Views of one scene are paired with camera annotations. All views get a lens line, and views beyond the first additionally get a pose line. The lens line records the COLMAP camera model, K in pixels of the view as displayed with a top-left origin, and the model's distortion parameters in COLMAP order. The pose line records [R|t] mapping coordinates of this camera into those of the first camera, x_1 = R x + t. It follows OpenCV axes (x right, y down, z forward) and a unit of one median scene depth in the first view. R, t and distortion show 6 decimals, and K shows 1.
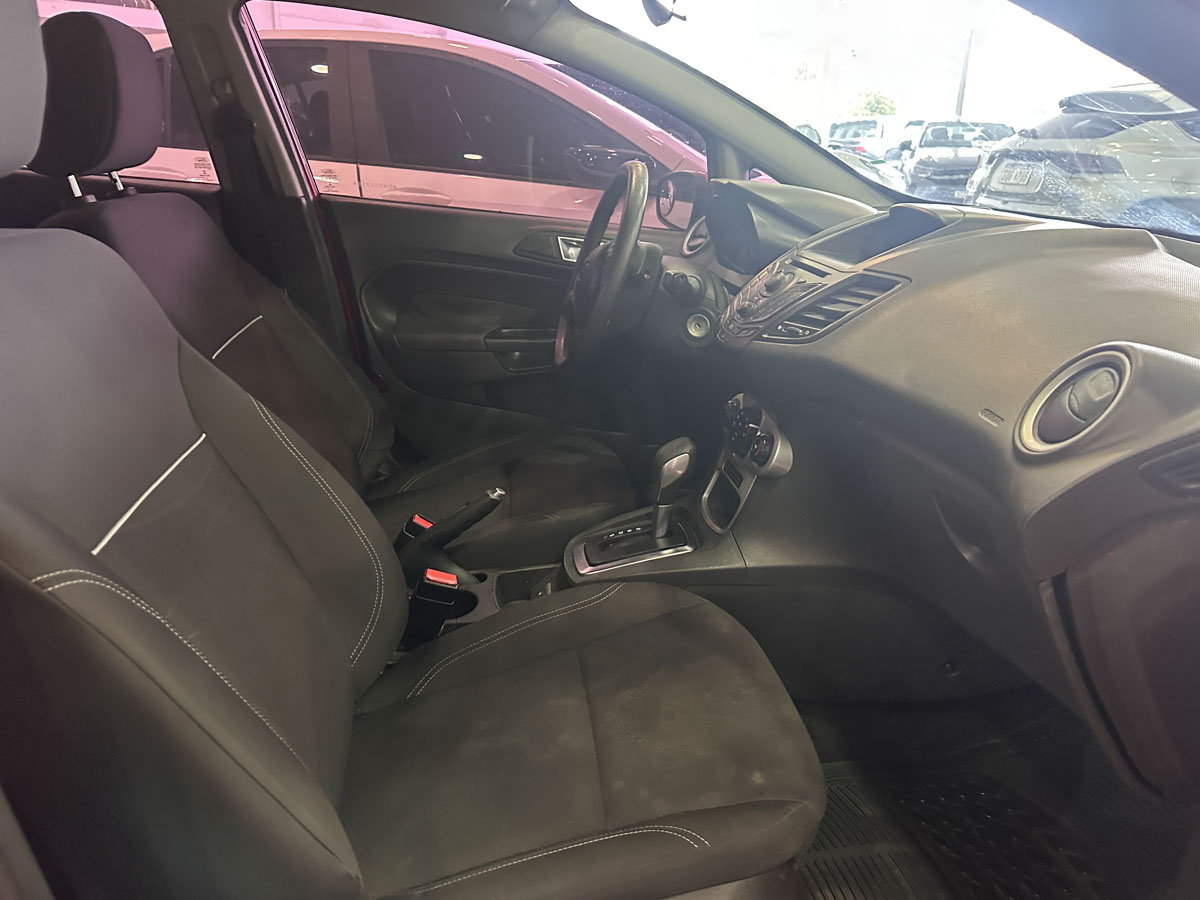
lens RADIAL K [[848.1, 0, 600.0], [0, 848.1, 450.0], [0, 0, 1]] dist [0.127435, -0.178981]
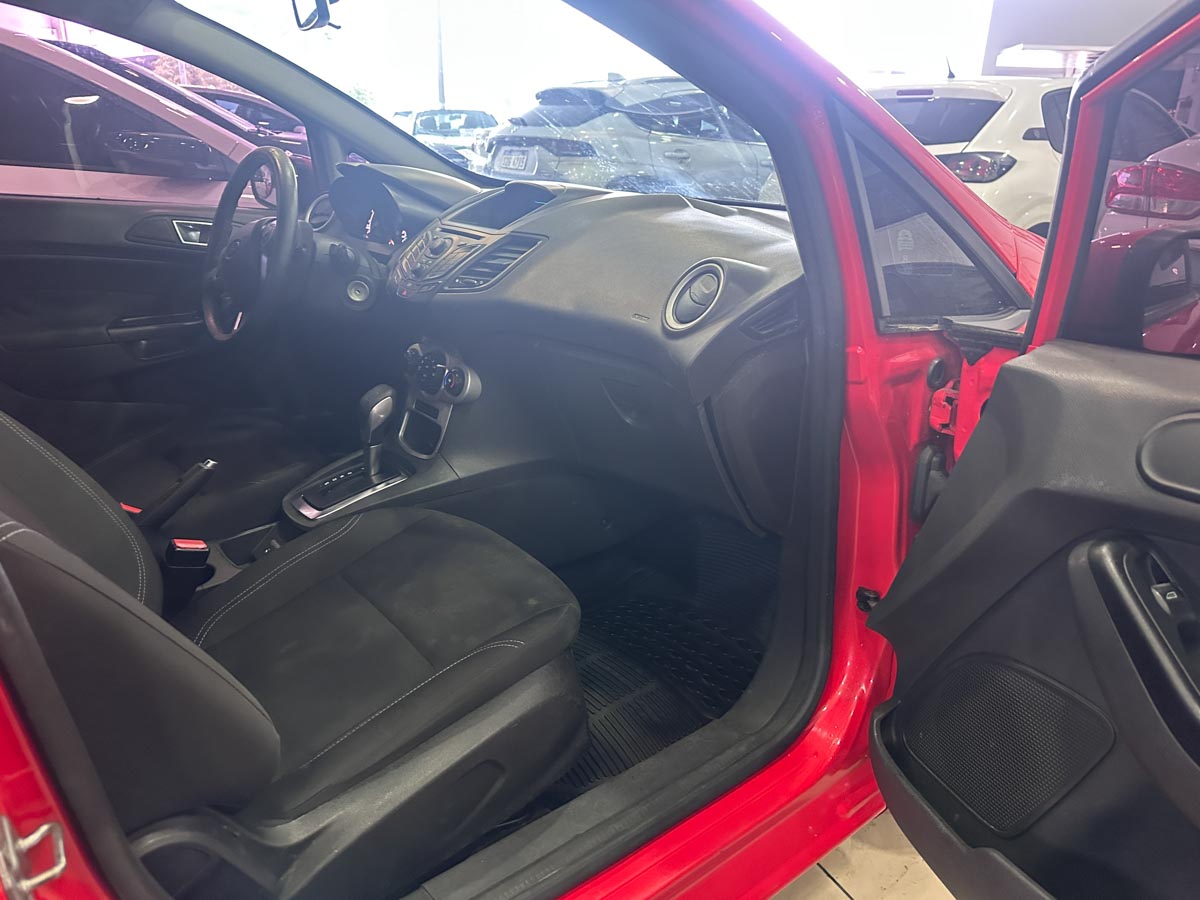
lens RADIAL K [[848.1, 0, 600.0], [0, 848.1, 450.0], [0, 0, 1]] dist [0.127435, -0.178981]
pose [[0.852136, -0.179778, 0.491472, -0.236791], [0.171679, 0.983201, 0.061984, 0.051566], [-0.494359, 0.031556, 0.868685, -0.163877]]
